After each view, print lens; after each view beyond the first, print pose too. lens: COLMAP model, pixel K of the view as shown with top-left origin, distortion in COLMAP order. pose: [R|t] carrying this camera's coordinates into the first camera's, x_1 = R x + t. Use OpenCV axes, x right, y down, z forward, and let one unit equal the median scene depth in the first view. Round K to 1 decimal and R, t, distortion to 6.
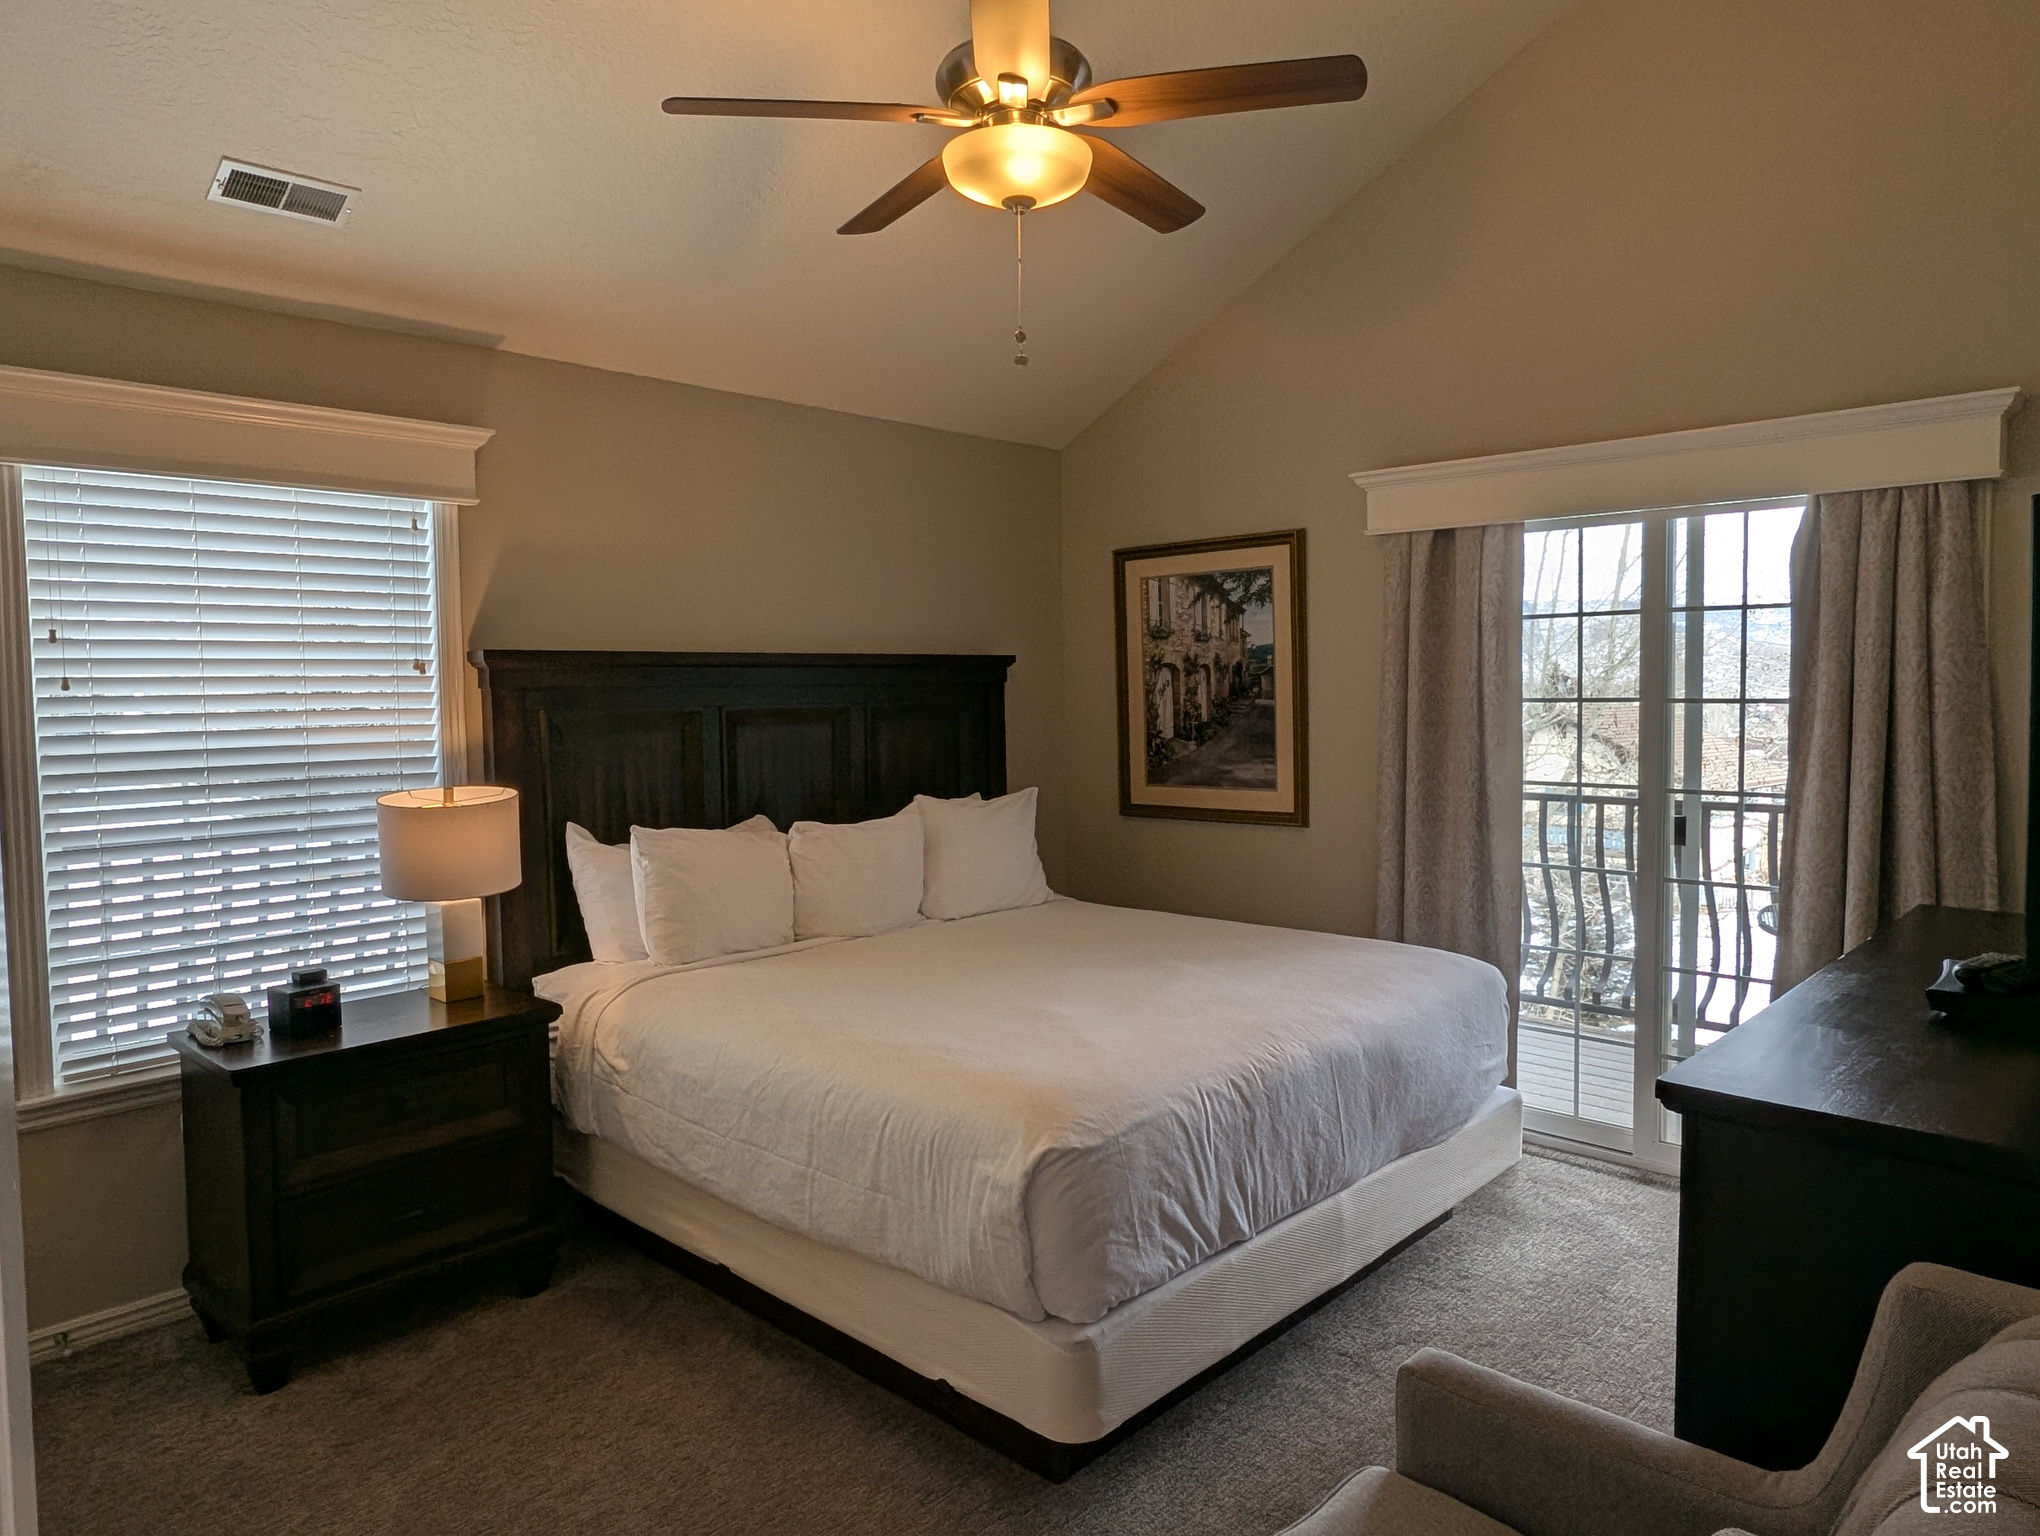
lens RADIAL K [[1324.7, 0, 968.2], [0, 1324.7, 749.3], [0, 0, 1]] dist [-0.000969, 0.000857]
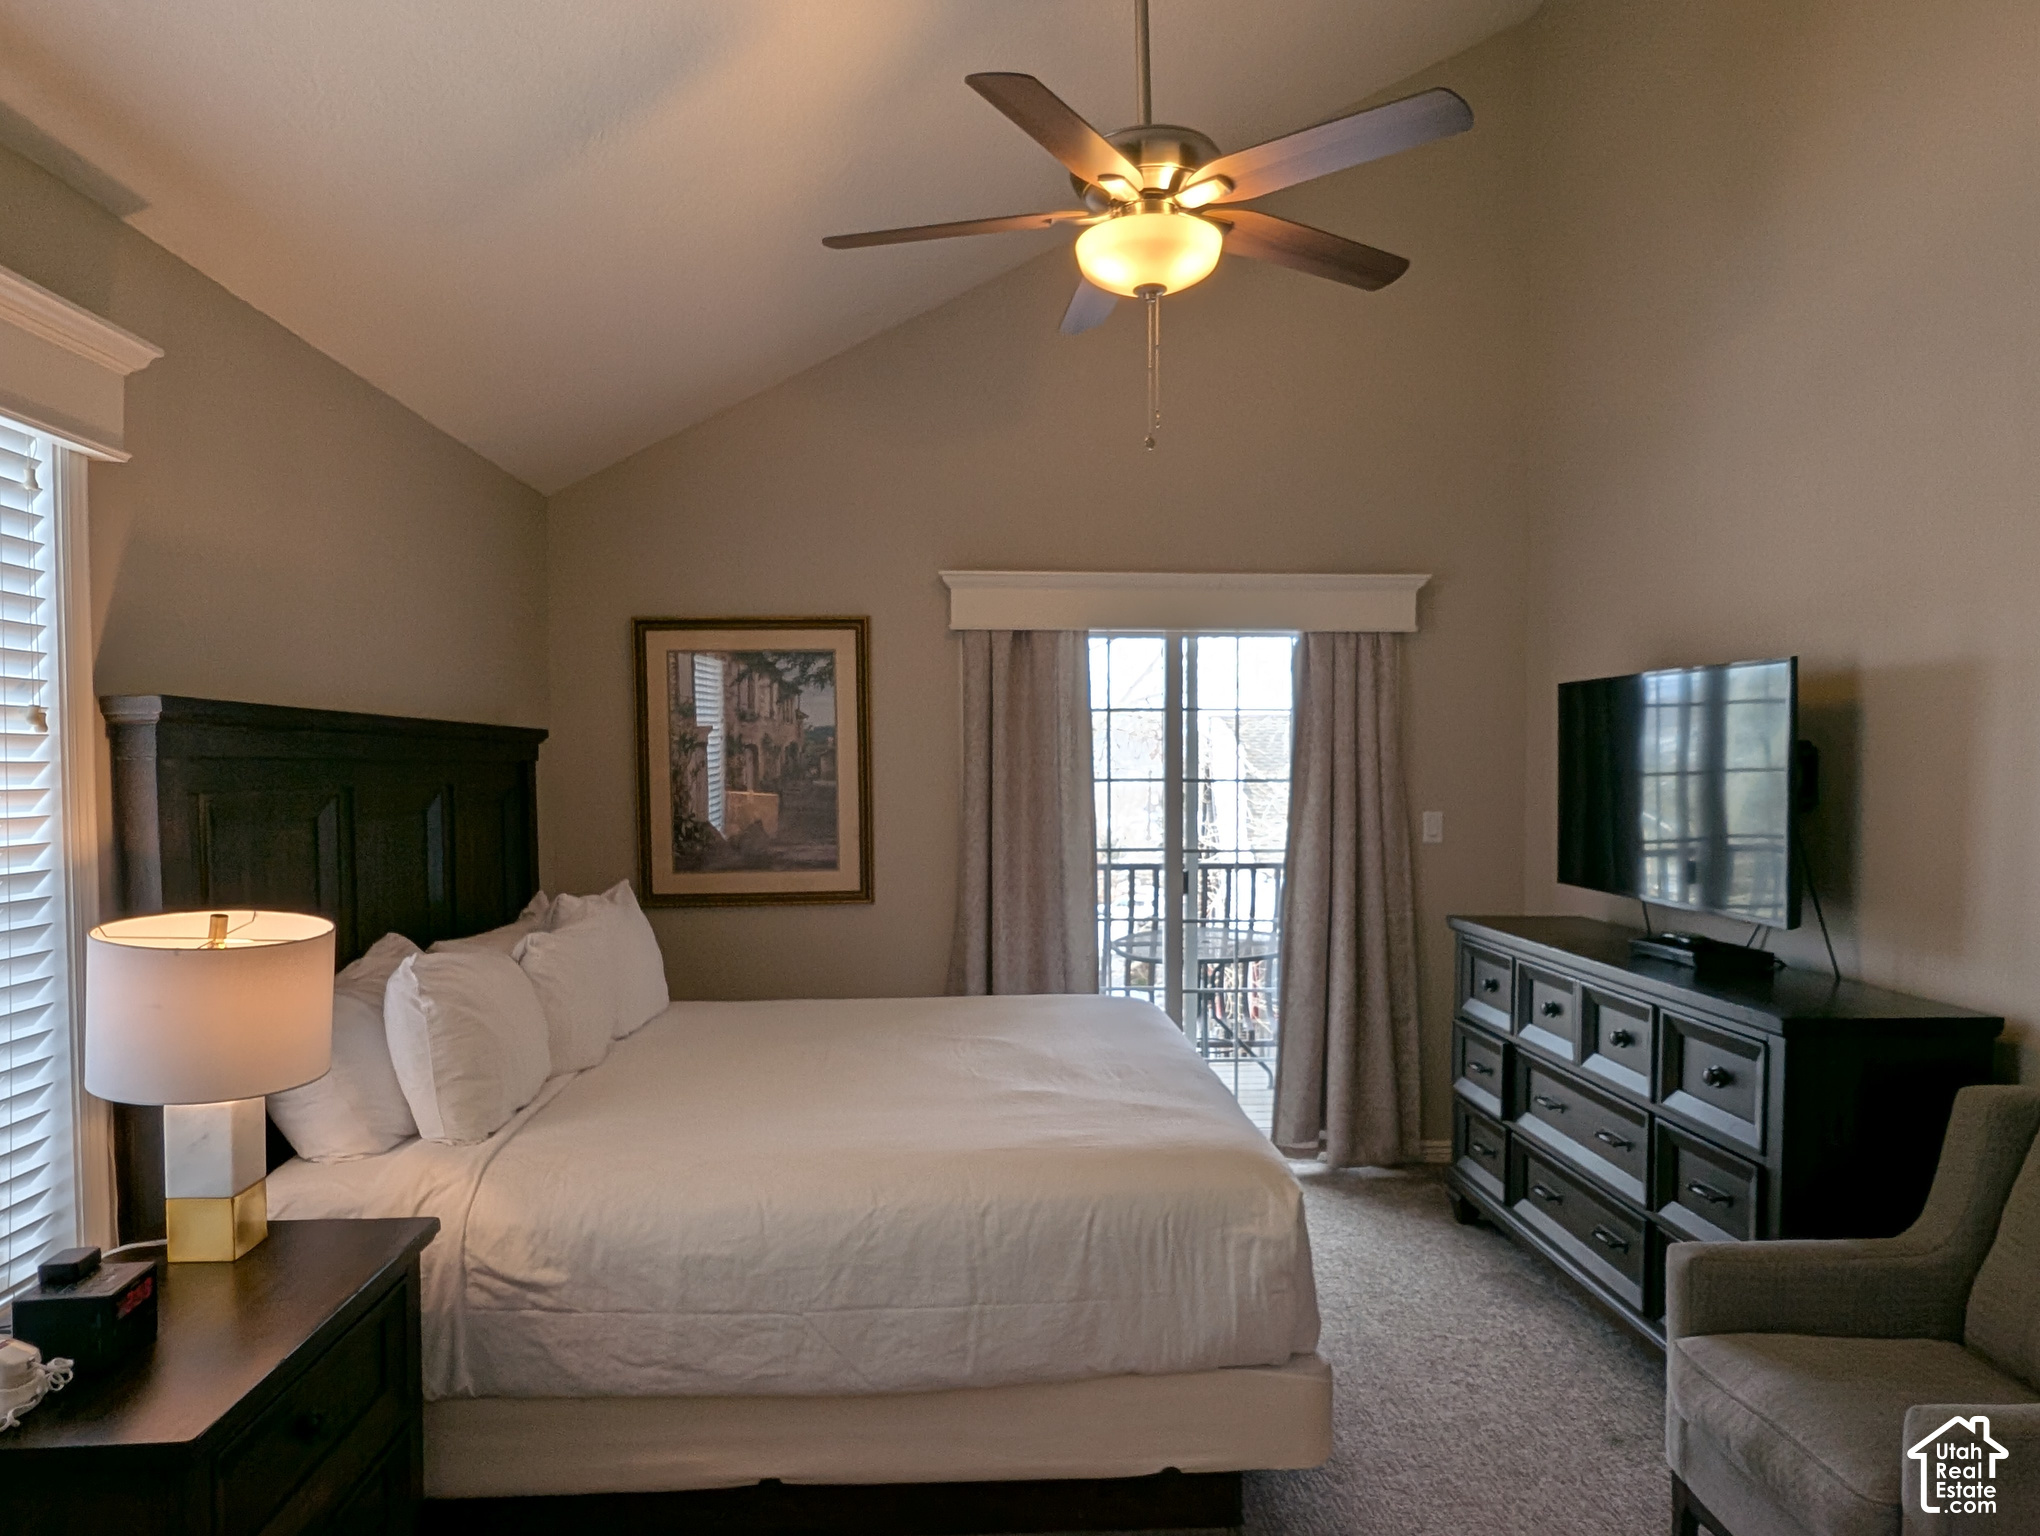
lens RADIAL K [[1324.7, 0, 1008.0], [0, 1324.7, 801.5], [0, 0, 1]] dist [-0.000969, 0.000857]
pose [[0.674947, -0.010140, 0.737797, -0.512300], [0.031253, 0.999401, -0.014855, -0.002748], [-0.737204, 0.033084, 0.674860, 0.259231]]
